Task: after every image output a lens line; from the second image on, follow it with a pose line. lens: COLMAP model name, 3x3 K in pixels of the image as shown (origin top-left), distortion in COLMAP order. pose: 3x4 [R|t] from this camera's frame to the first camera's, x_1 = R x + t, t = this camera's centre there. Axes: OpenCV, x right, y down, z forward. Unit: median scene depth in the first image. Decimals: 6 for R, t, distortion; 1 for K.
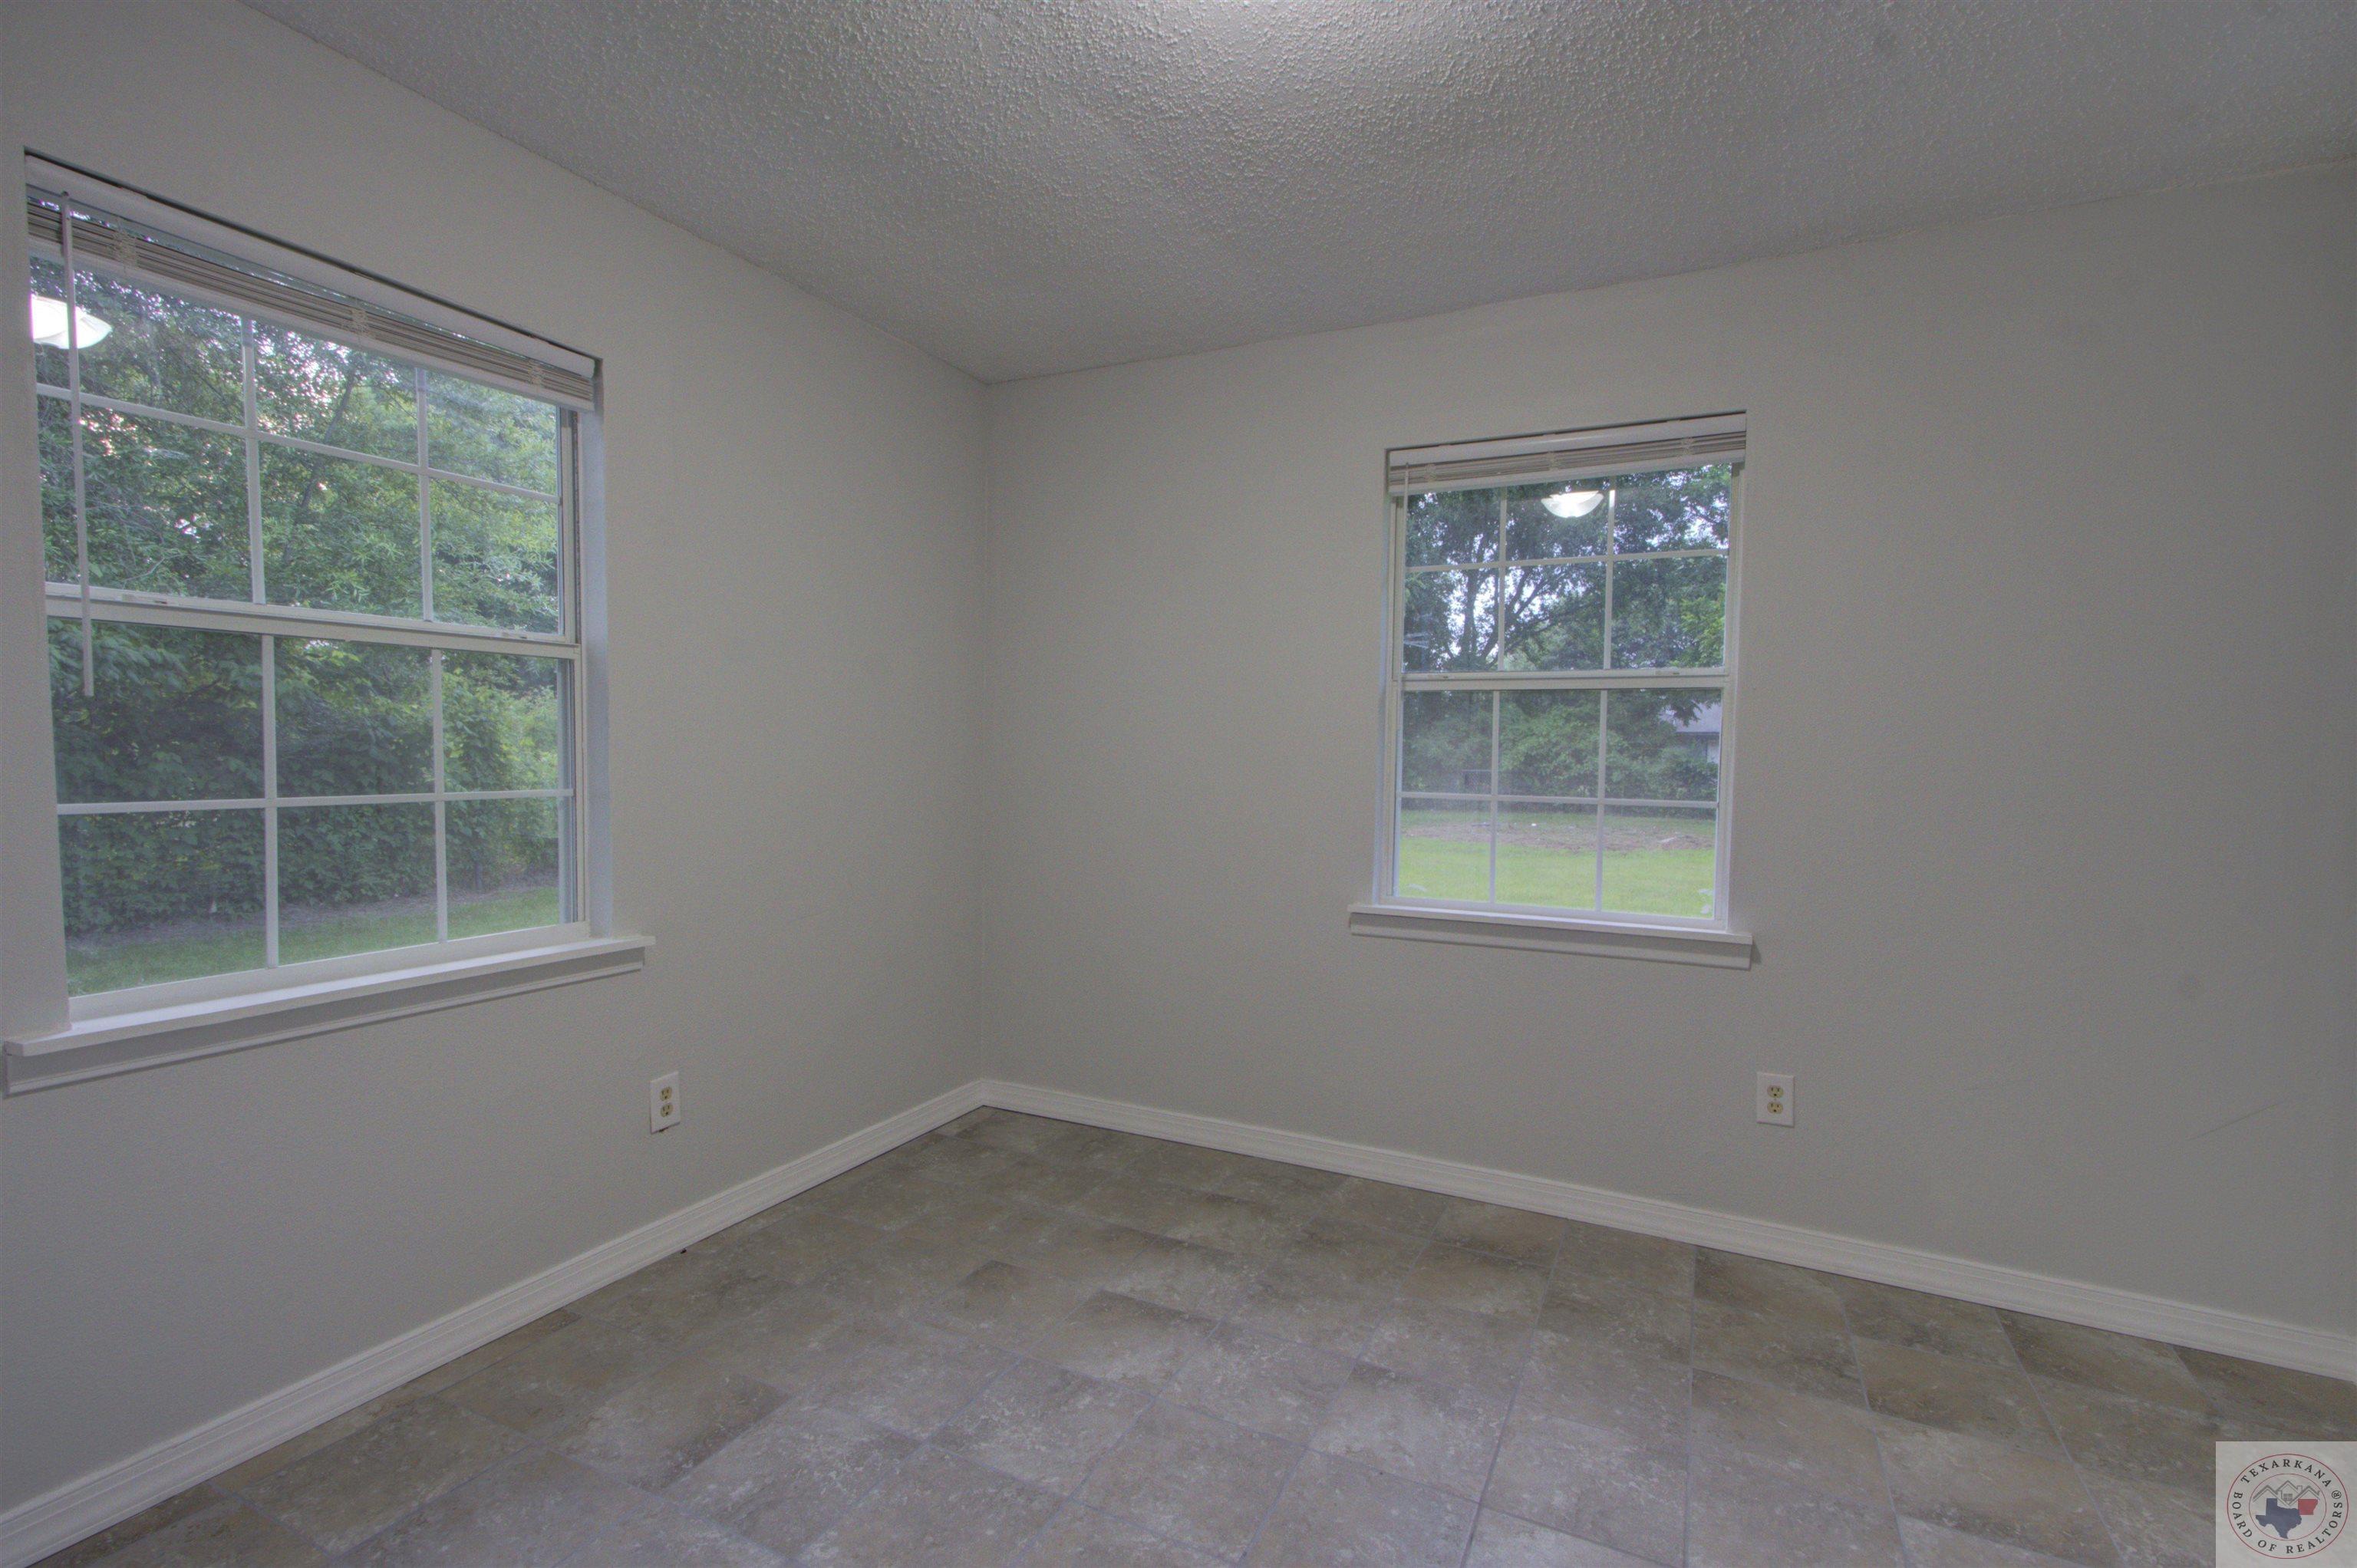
lens RADIAL K [[1084.9, 0, 1172.1], [0, 1084.9, 787.7], [0, 0, 1]] dist [0.004808, 0.004245]
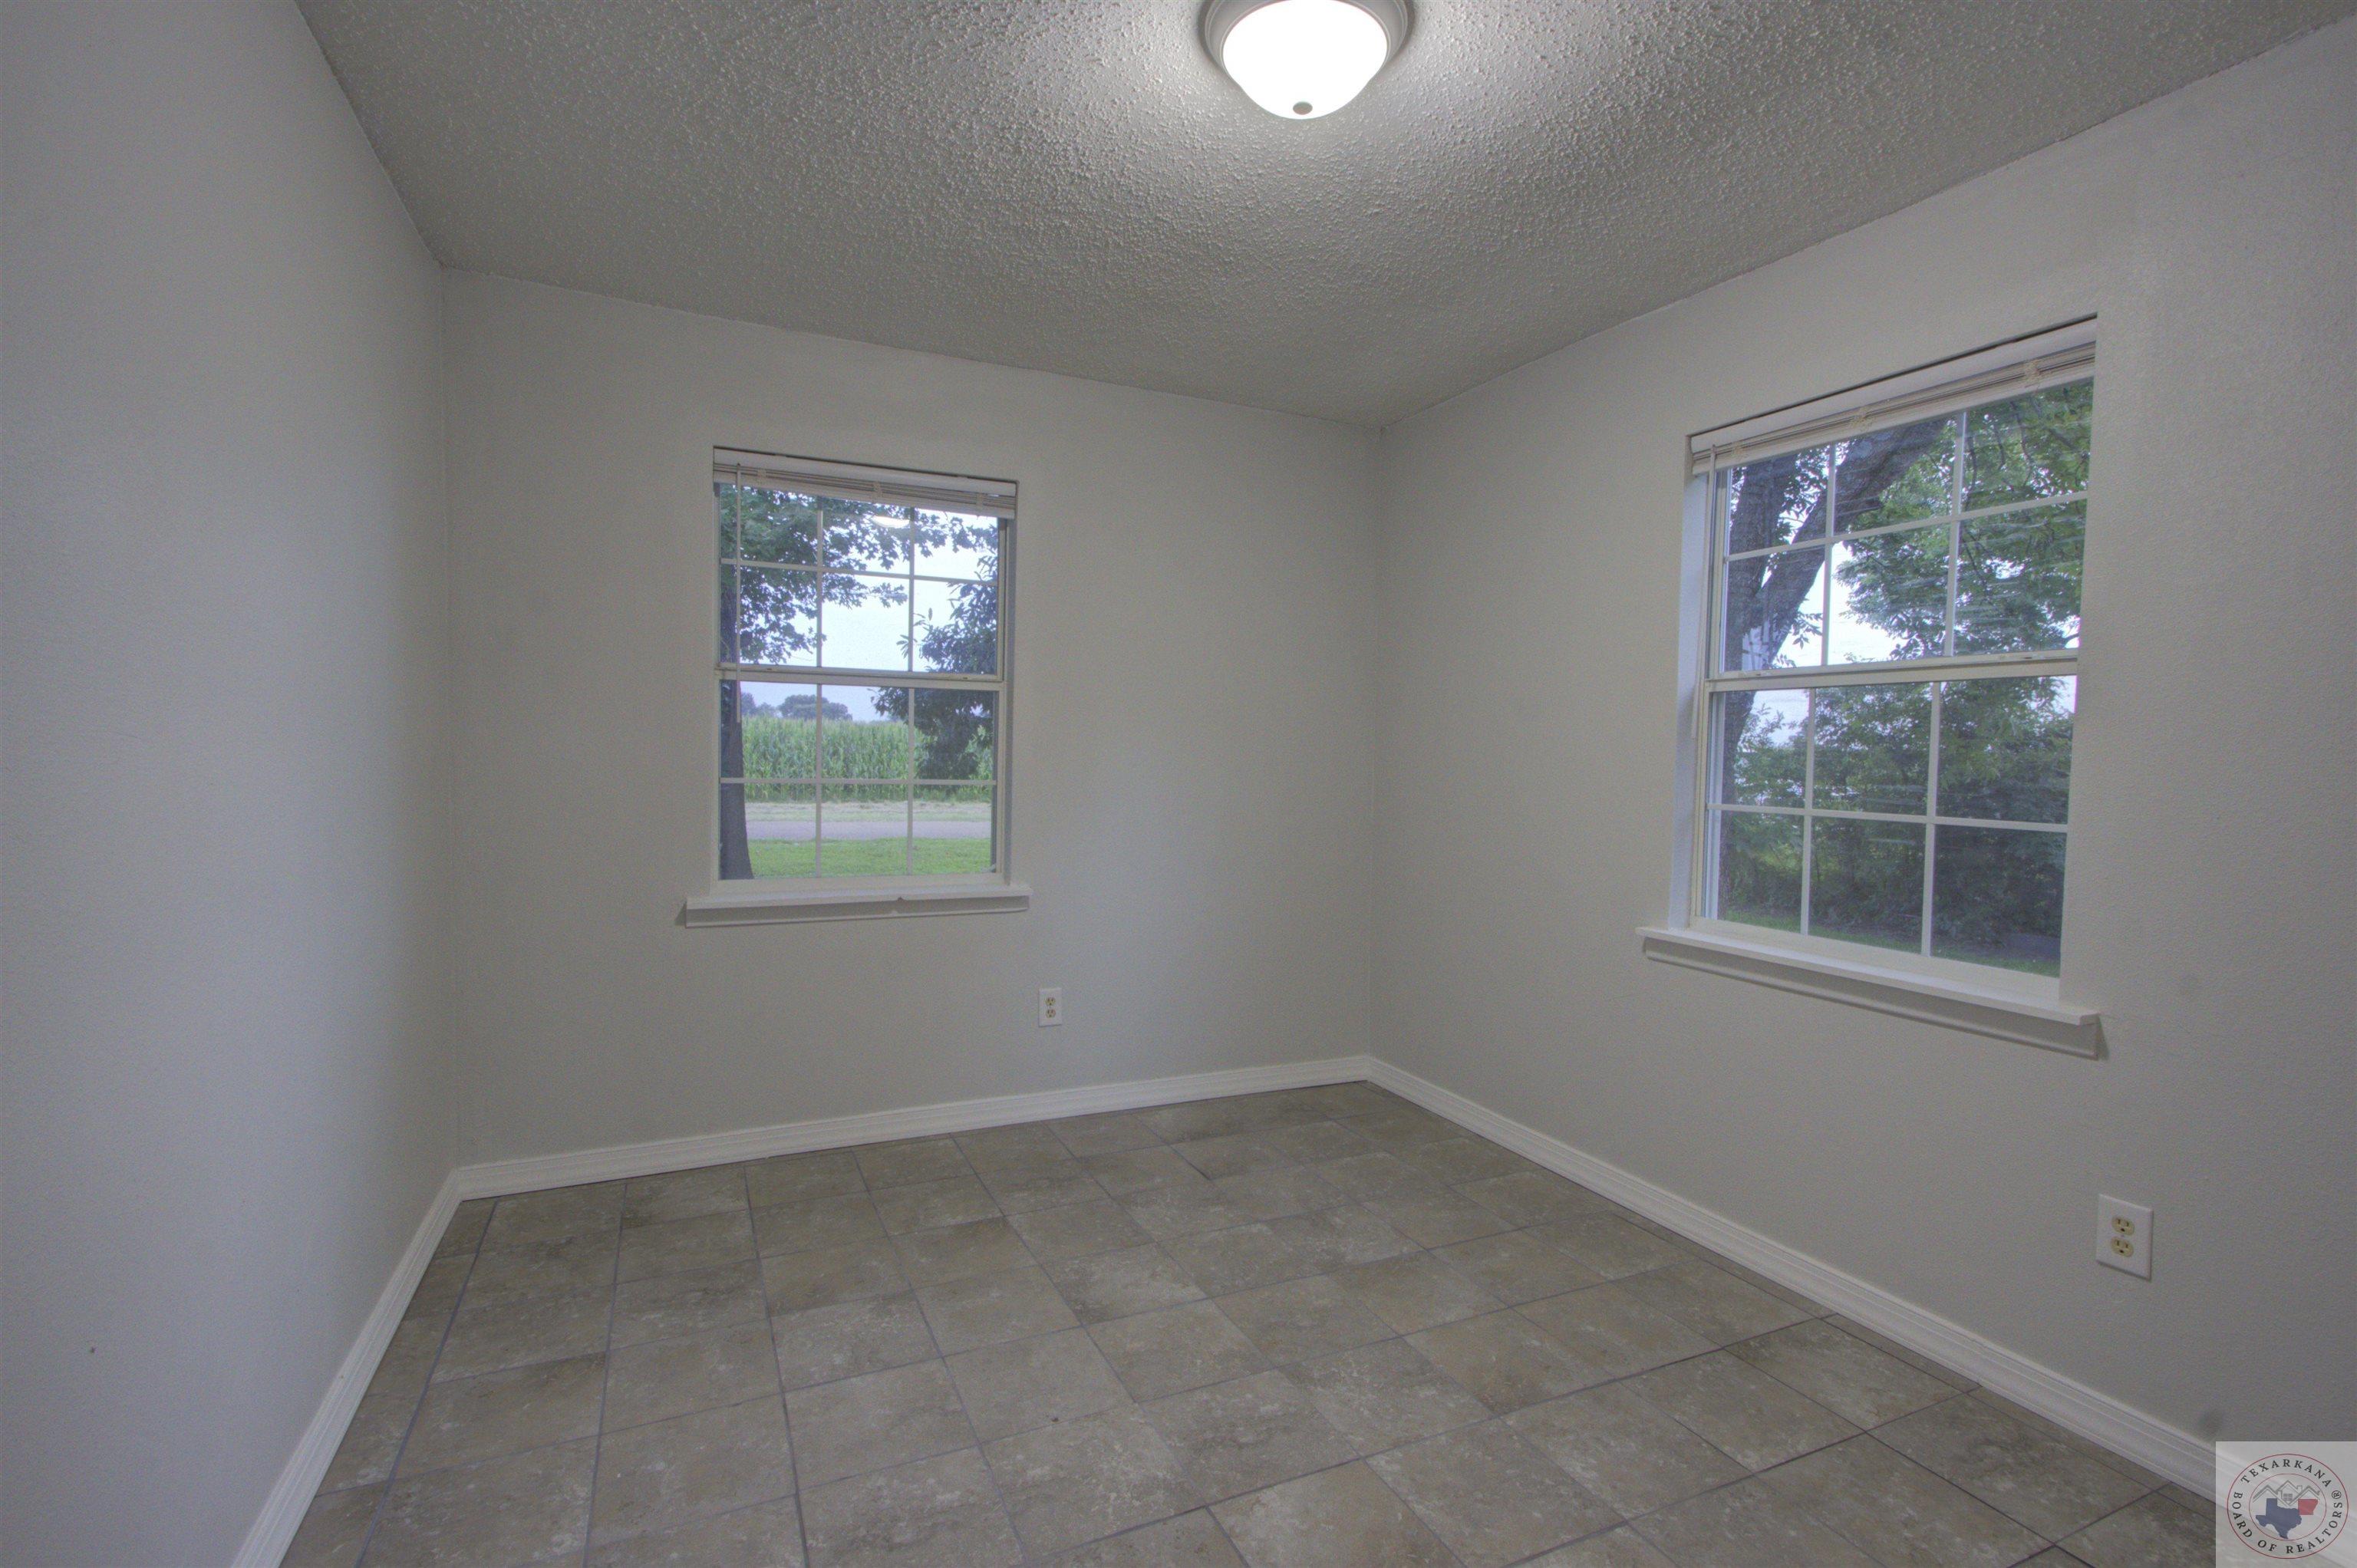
lens RADIAL K [[1084.9, 0, 1168.5], [0, 1084.9, 770.7], [0, 0, 1]] dist [0.004808, 0.004245]
pose [[0.794657, 0.011069, -0.606958, 0.483810], [-0.030504, 0.999299, -0.021714, 0.008494], [0.606292, 0.035770, 0.794437, 0.011265]]
